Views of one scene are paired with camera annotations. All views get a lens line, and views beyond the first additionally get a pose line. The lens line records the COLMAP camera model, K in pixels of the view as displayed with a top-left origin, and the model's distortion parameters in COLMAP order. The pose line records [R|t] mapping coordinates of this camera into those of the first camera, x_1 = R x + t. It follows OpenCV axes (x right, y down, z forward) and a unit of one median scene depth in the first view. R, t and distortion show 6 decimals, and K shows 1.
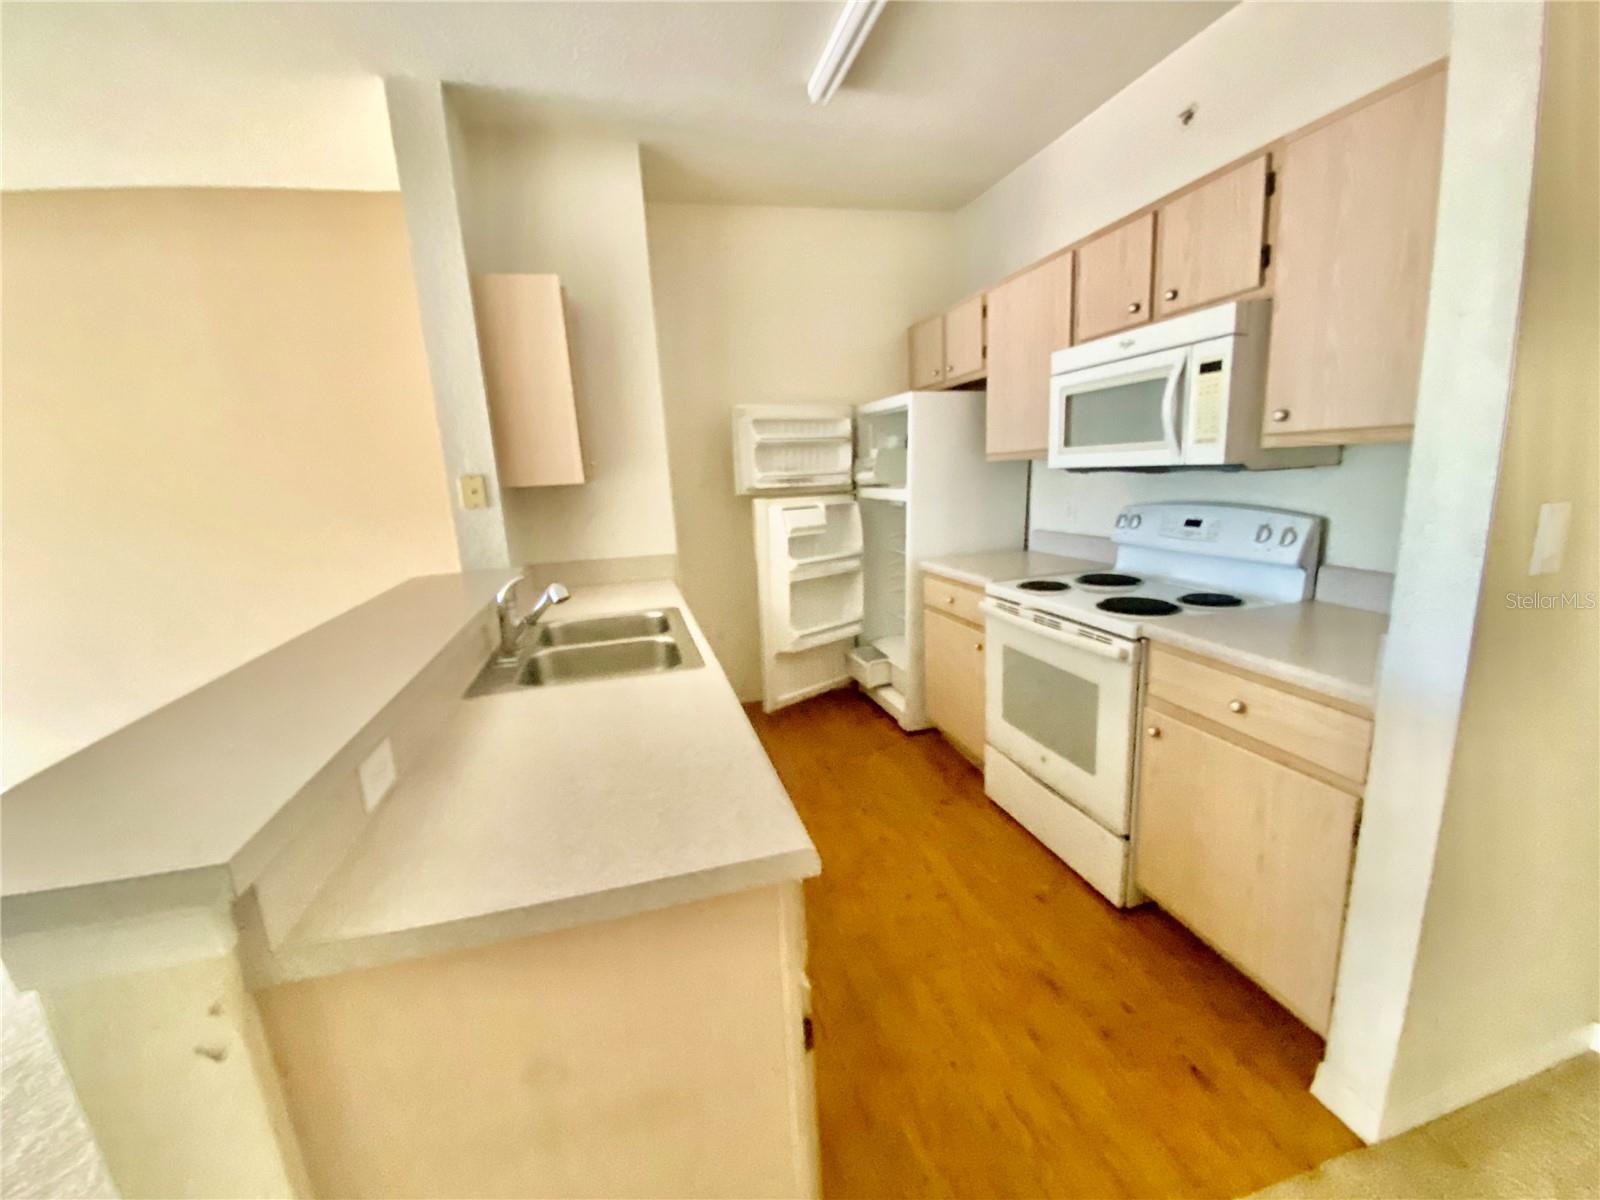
lens RADIAL K [[650.7, 0, 794.5], [0, 650.7, 605.3], [0, 0, 1]] dist [0.032674, -0.029520]
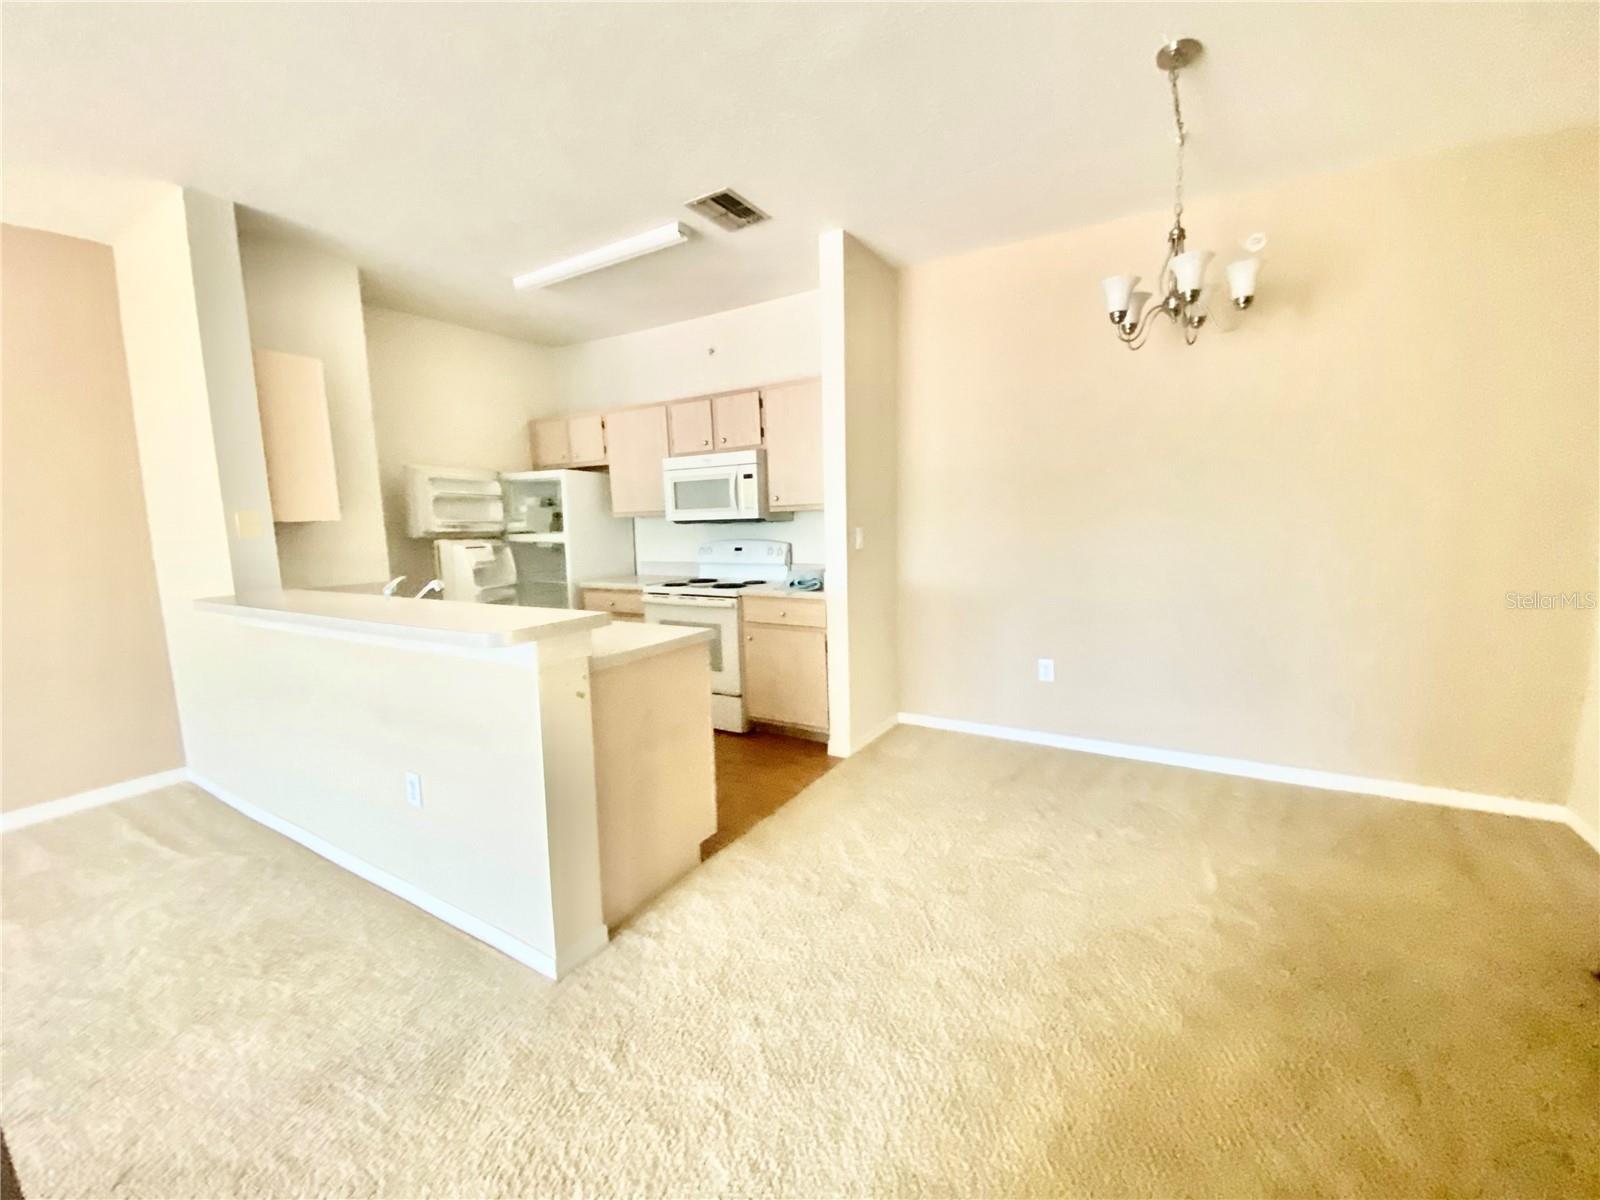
lens RADIAL K [[650.7, 0, 794.5], [0, 650.7, 605.3], [0, 0, 1]] dist [0.032674, -0.029520]
pose [[0.718677, -0.057651, 0.692950, -0.746347], [0.130941, 0.989949, -0.053441, 0.196786], [-0.682904, 0.129142, 0.719002, -0.598522]]
